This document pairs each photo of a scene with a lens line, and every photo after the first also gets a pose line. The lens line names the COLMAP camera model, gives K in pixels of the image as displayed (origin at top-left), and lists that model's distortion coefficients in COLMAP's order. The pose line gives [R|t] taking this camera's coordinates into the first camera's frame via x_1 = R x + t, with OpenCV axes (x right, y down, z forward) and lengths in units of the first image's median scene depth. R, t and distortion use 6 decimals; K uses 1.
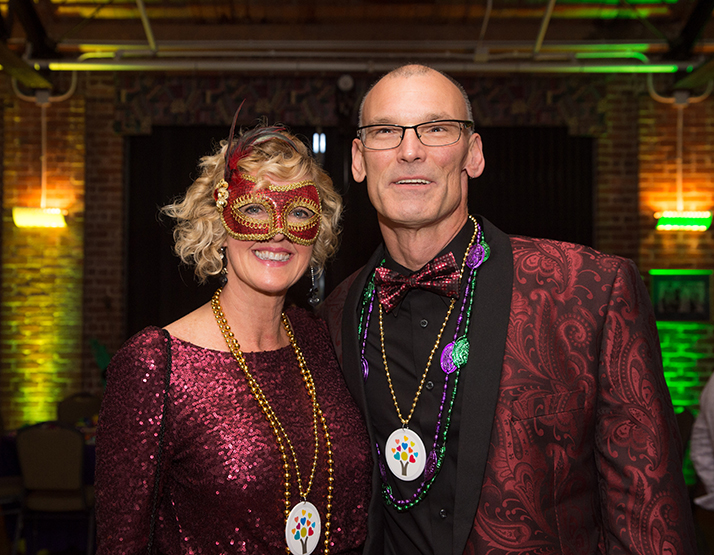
lens RADIAL K [[1039.9, 0, 356.8], [0, 1039.9, 274.9], [0, 0, 1]] dist [0.121029, 0.000000]
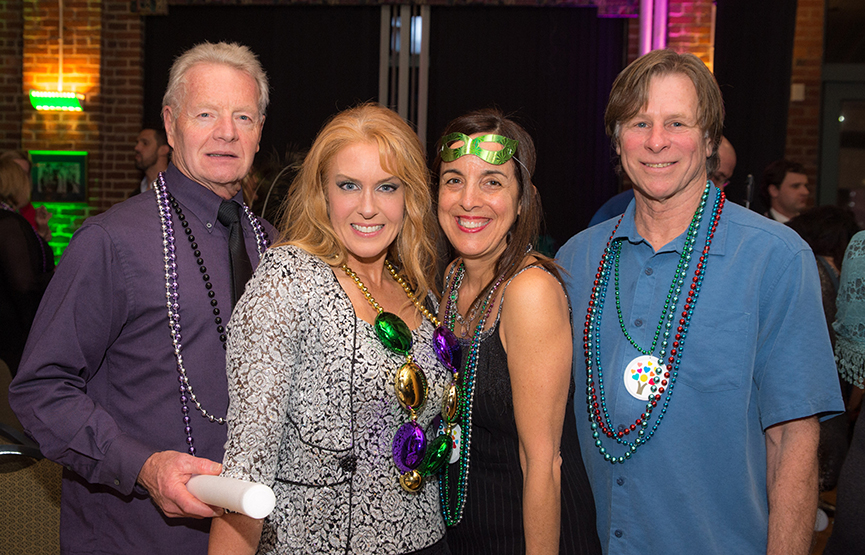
lens RADIAL K [[1147.1, 0, 432.4], [0, 1147.1, 280.8], [0, 0, 1]] dist [-0.008923, 0.000000]
pose [[0.989387, 0.035778, -0.140830, 0.817102], [-0.022478, 0.995231, 0.094922, 0.007033], [0.143554, -0.090749, 0.985473, -0.042076]]
